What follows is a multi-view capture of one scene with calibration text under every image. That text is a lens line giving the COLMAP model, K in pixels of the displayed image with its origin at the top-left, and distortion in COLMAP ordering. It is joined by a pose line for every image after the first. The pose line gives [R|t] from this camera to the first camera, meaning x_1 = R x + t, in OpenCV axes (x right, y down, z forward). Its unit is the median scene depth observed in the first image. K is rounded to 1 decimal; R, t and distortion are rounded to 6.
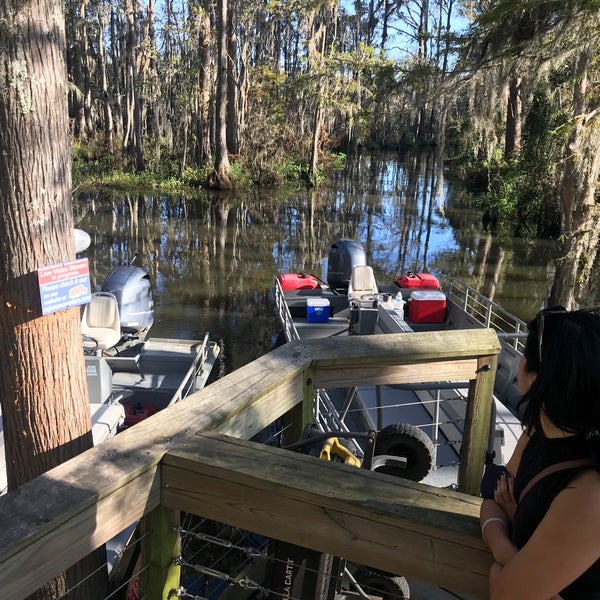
lens RADIAL K [[596.7, 0, 299.9], [0, 596.7, 301.8], [0, 0, 1]] dist [0.022996, 0.000000]
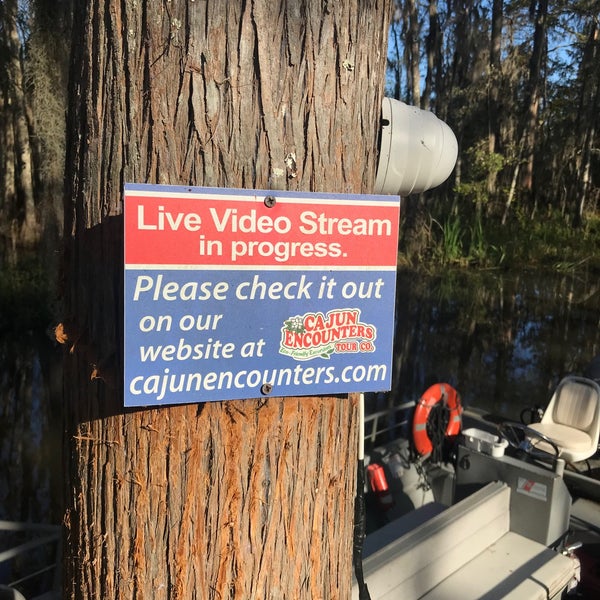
lens RADIAL K [[596.7, 0, 299.7], [0, 596.7, 300.8], [0, 0, 1]] dist [0.022996, 0.000000]
pose [[0.693096, 0.116636, -0.711347, -0.229312], [-0.208349, 0.977118, -0.042791, -0.018446], [0.690079, 0.177866, 0.701537, 0.864098]]
